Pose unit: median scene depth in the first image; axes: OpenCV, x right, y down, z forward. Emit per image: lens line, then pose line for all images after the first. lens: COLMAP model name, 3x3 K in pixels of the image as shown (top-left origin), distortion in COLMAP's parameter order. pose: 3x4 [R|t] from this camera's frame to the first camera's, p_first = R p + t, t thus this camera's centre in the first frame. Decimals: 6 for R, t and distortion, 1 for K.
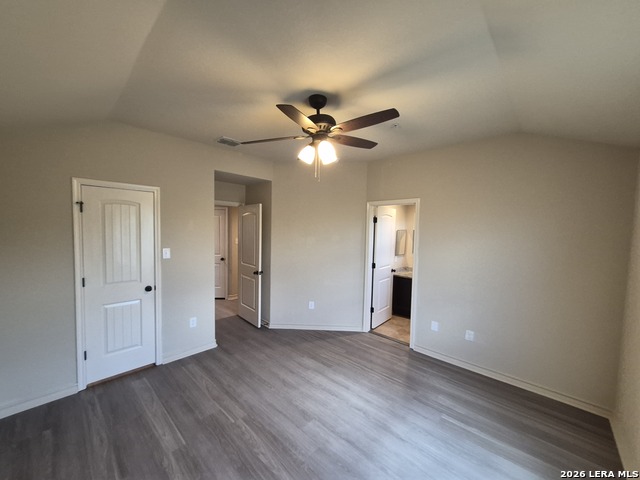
lens RADIAL K [[252.7, 0, 314.1], [0, 252.7, 241.5], [0, 0, 1]] dist [0.010556, -0.001266]
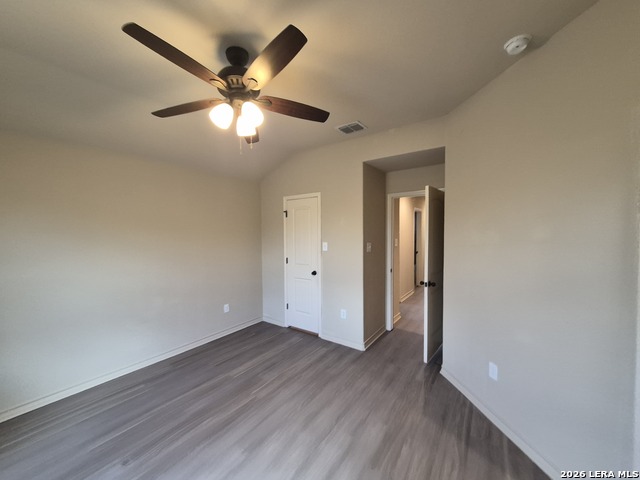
lens RADIAL K [[252.7, 0, 311.9], [0, 252.7, 242.2], [0, 0, 1]] dist [0.010556, -0.001266]
pose [[0.122879, 0.018866, -0.992242, 0.609293], [-0.042614, 0.998997, 0.013717, 0.013496], [0.991506, 0.040598, 0.123559, 0.823382]]
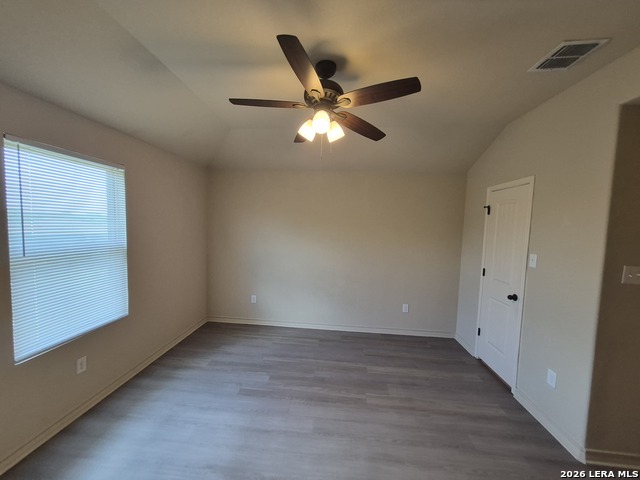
lens RADIAL K [[252.7, 0, 310.9], [0, 252.7, 240.9], [0, 0, 1]] dist [0.010556, -0.001266]
pose [[-0.785633, 0.002313, -0.618689, 0.418705], [-0.078652, 0.991506, 0.103581, -0.038547], [0.613674, 0.130038, -0.778778, 1.223387]]
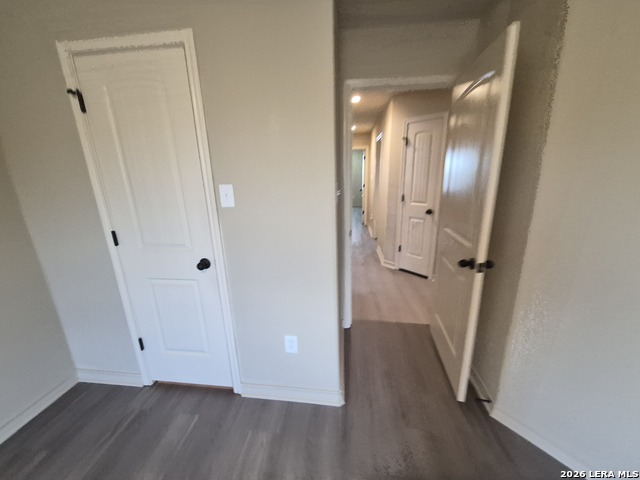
lens RADIAL K [[252.7, 0, 323.8], [0, 252.7, 240.7], [0, 0, 1]] dist [0.010556, -0.001266]
pose [[0.608276, 0.177945, -0.773522, -0.118613], [-0.008654, 0.975974, 0.217713, 0.025115], [0.793679, -0.125736, 0.595201, 0.890972]]
